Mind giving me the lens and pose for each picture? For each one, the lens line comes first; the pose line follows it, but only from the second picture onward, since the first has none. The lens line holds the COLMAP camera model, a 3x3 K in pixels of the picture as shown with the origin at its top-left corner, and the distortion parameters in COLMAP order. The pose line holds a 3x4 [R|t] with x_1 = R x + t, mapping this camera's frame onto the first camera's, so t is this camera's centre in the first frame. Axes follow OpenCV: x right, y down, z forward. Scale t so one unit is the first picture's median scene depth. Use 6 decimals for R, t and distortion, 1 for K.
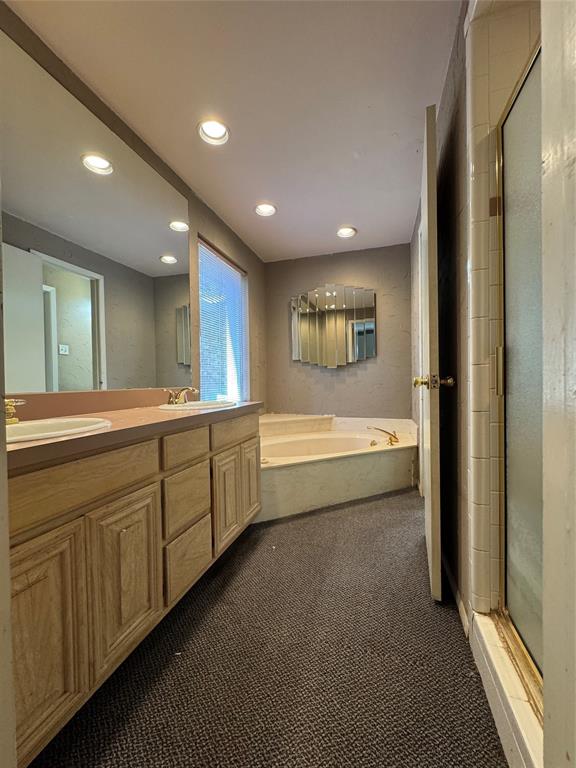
lens RADIAL K [[307.9, 0, 287.9], [0, 307.9, 382.3], [0, 0, 1]] dist [-0.000395, -0.000020]
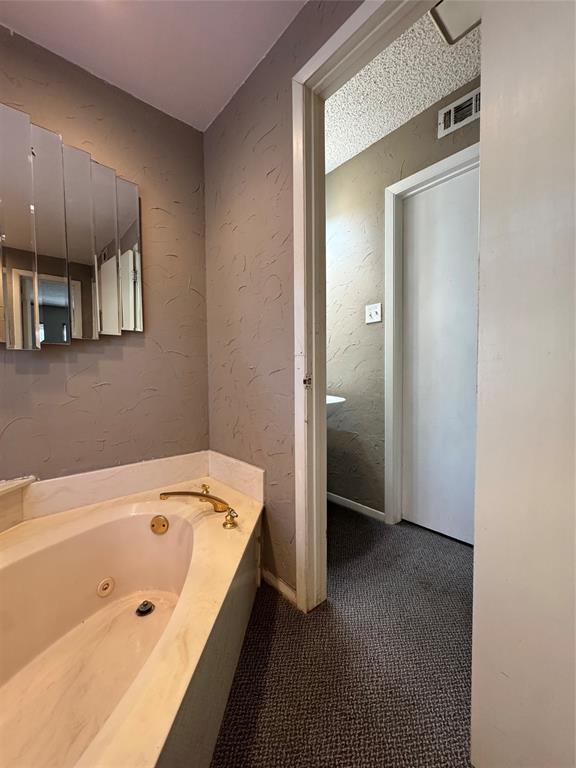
lens RADIAL K [[307.9, 0, 288.0], [0, 307.9, 386.8], [0, 0, 1]] dist [-0.000395, -0.000020]
pose [[0.534343, -0.026832, 0.844842, 0.003680], [0.019077, 0.999624, 0.019682, -0.003895], [-0.845052, 0.005600, 0.534654, 0.540267]]
